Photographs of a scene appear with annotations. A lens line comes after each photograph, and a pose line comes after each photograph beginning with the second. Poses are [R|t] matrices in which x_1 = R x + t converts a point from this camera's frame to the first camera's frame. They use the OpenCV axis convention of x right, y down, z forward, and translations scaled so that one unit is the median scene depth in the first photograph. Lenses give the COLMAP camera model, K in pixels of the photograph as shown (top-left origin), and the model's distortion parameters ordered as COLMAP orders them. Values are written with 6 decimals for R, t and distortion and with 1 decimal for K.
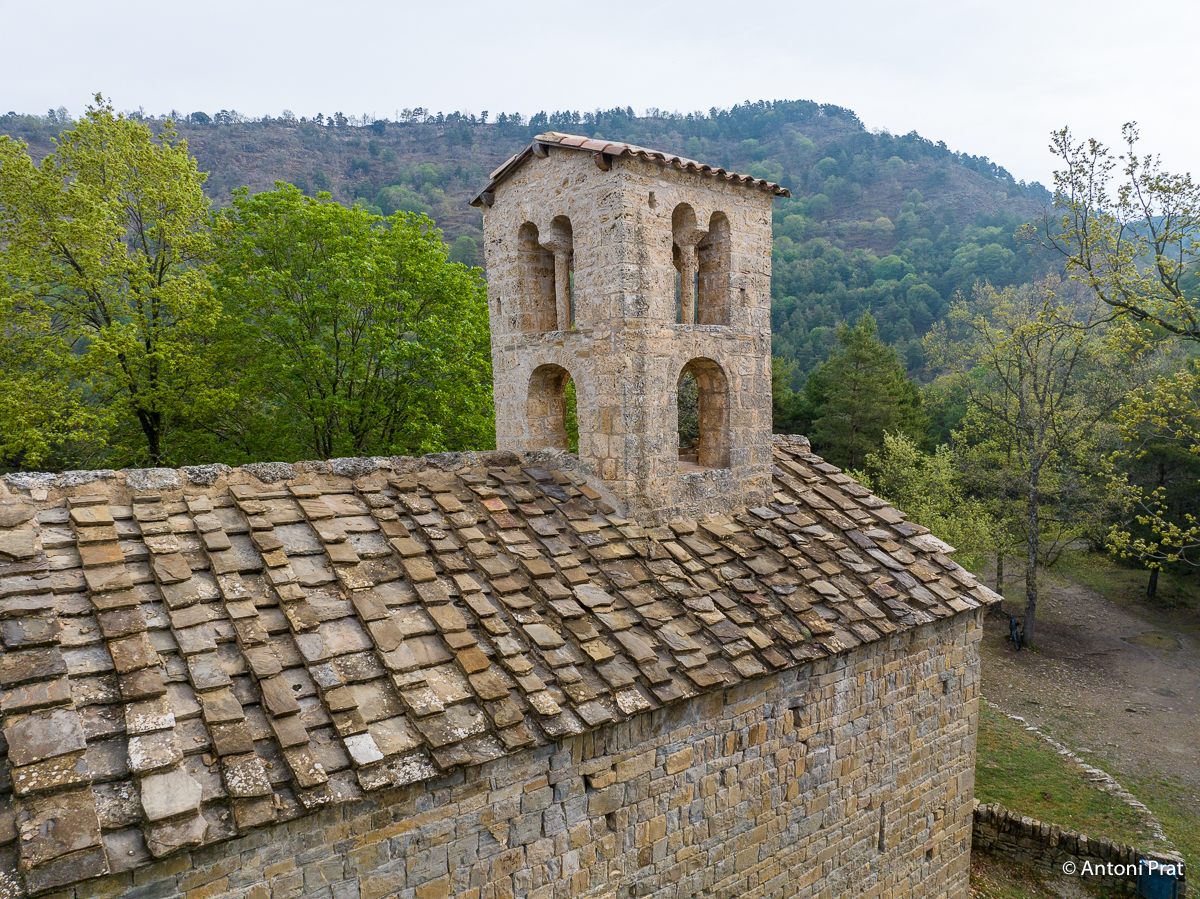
lens RADIAL K [[854.8, 0, 600.2], [0, 854.8, 444.7], [0, 0, 1]] dist [-0.039112, 0.004488]
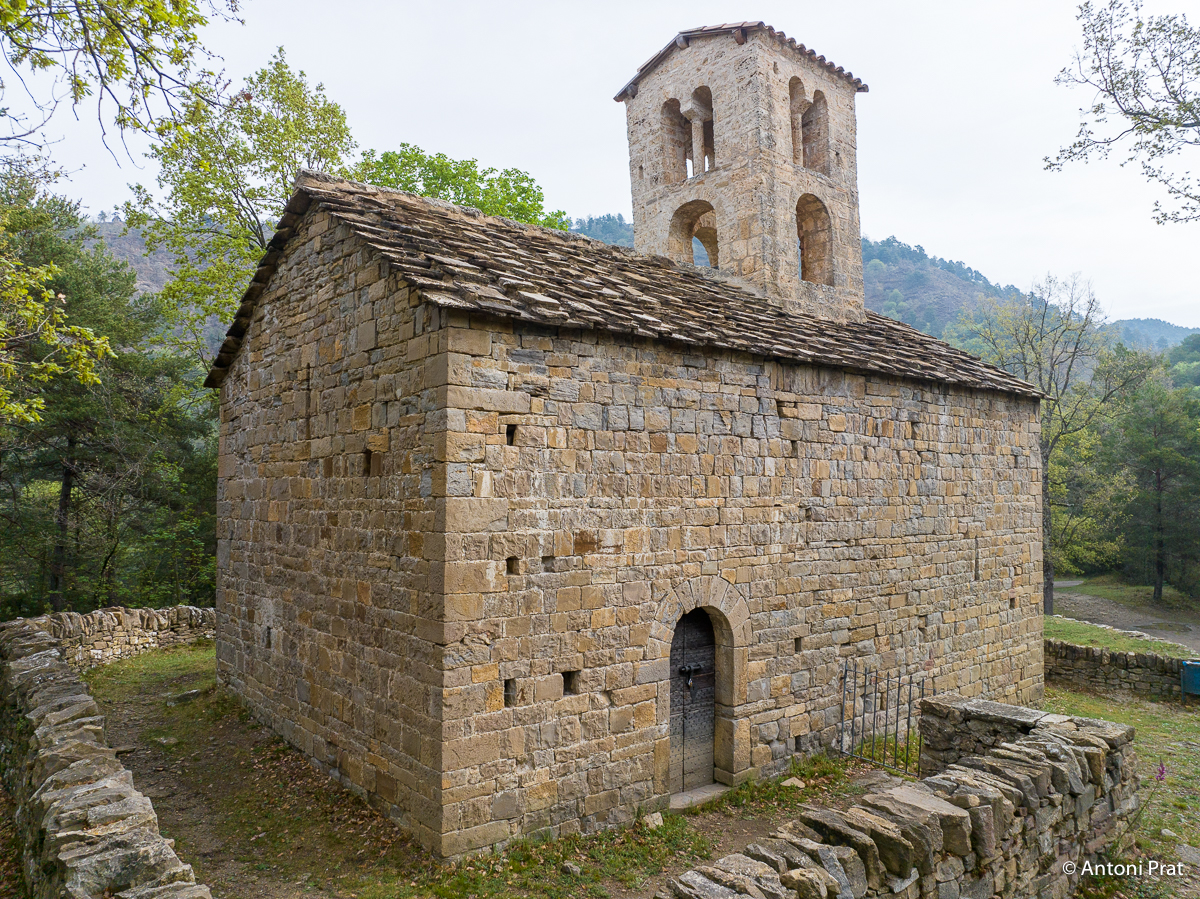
lens RADIAL K [[854.8, 0, 596.0], [0, 854.8, 447.6], [0, 0, 1]] dist [-0.039112, 0.004488]
pose [[0.999931, 0.002838, 0.011394, -0.257130], [-0.001470, 0.992975, -0.118313, 0.502557], [-0.011650, 0.118288, 0.992911, -0.248352]]
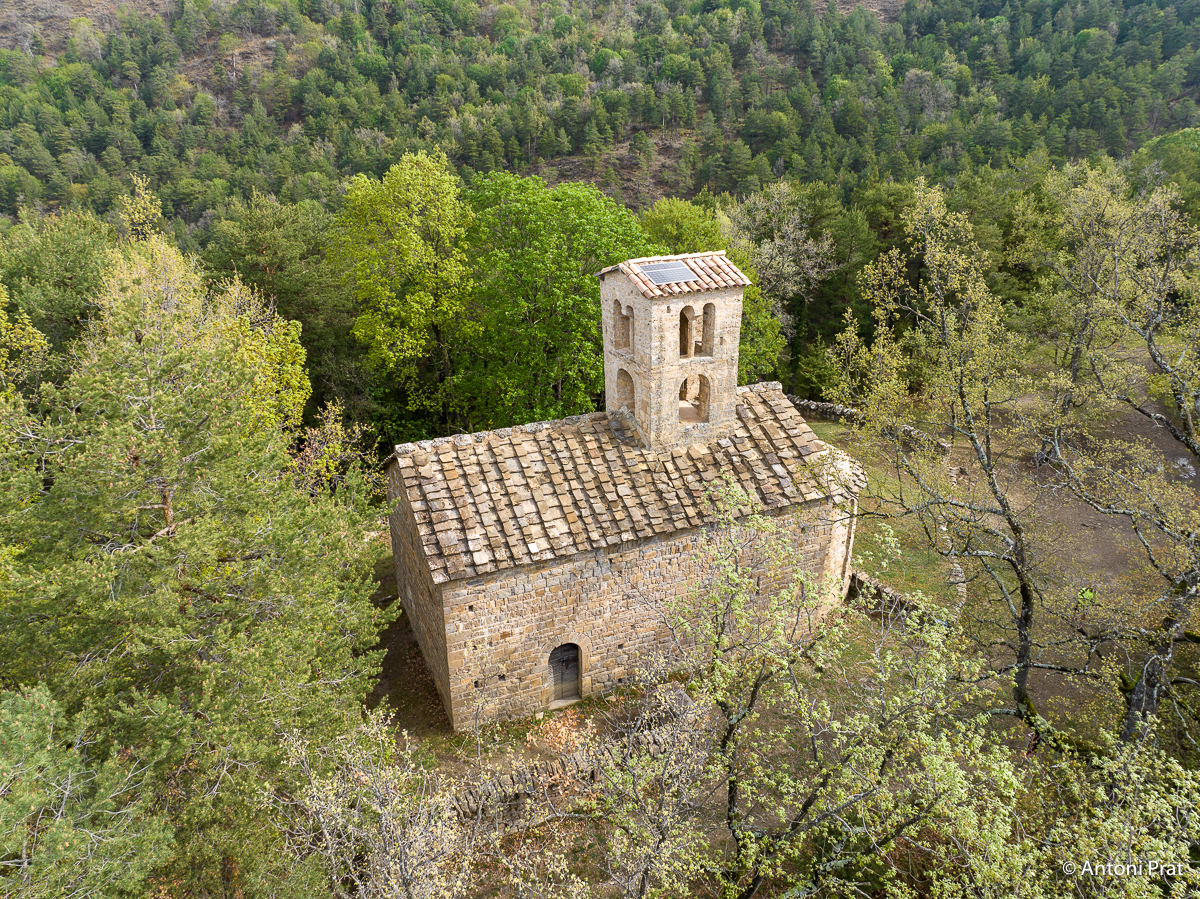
lens RADIAL K [[854.8, 0, 596.5], [0, 854.8, 455.2], [0, 0, 1]] dist [-0.039112, 0.004488]
pose [[0.967742, 0.101131, -0.230756, 0.465503], [-0.014172, 0.936302, 0.350910, -0.776108], [0.251545, -0.336320, 0.907532, -1.236929]]
